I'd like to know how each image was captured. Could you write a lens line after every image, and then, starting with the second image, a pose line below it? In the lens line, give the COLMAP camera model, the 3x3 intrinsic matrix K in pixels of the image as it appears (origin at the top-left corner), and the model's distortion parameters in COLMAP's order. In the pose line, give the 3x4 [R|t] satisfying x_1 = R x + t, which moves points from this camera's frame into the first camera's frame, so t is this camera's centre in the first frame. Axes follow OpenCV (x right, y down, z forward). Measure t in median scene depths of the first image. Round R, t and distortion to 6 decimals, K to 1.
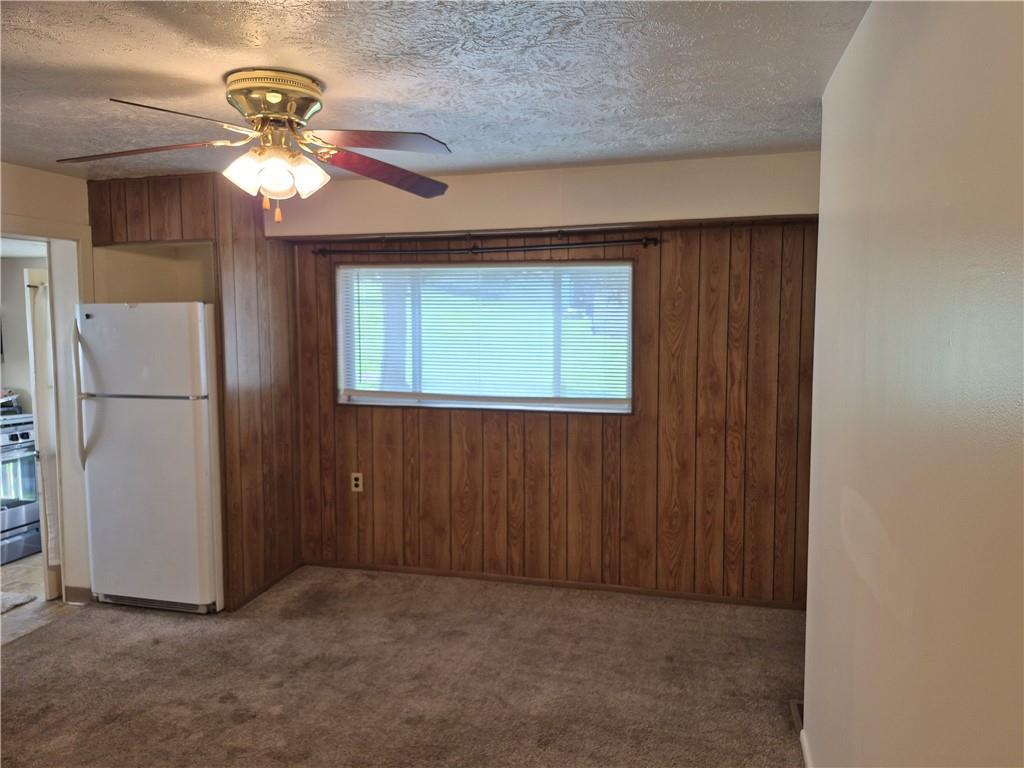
lens RADIAL K [[730.2, 0, 514.3], [0, 730.2, 357.6], [0, 0, 1]] dist [0.004611, -0.003862]
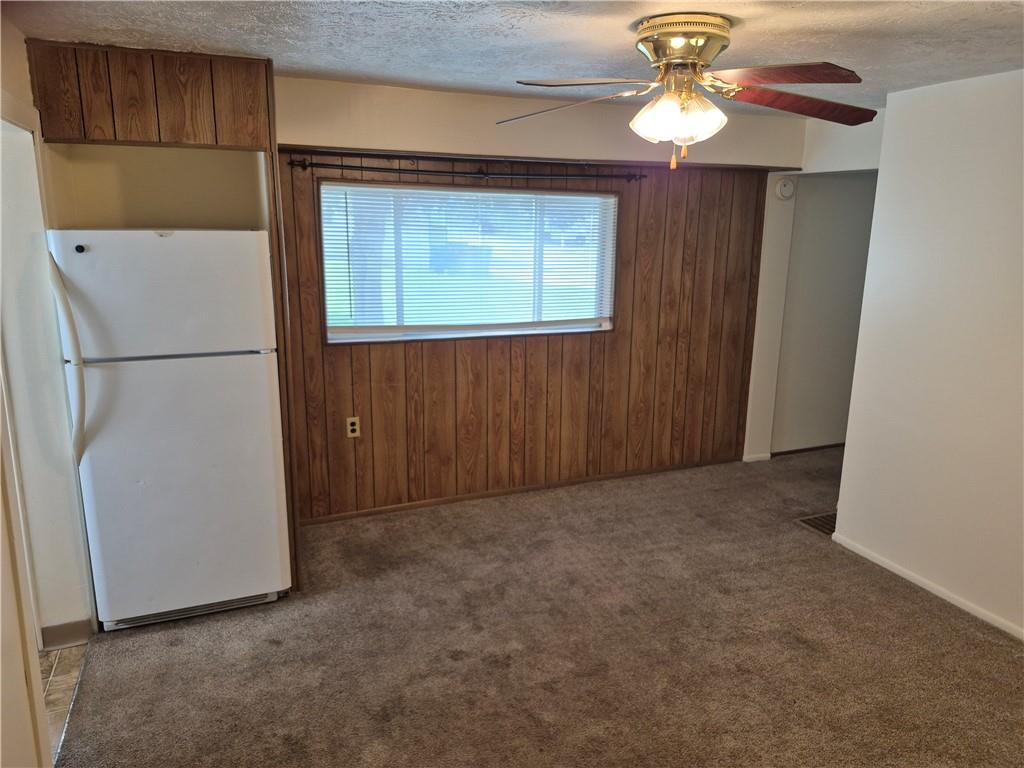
lens RADIAL K [[704.0, 0, 509.1], [0, 704.0, 381.6], [0, 0, 1]] dist [0.059417, -0.061601]
pose [[0.802413, -0.119366, 0.584709, -0.639205], [0.031269, 0.986855, 0.158551, -0.025540], [-0.595949, -0.108940, 0.795598, 0.196231]]
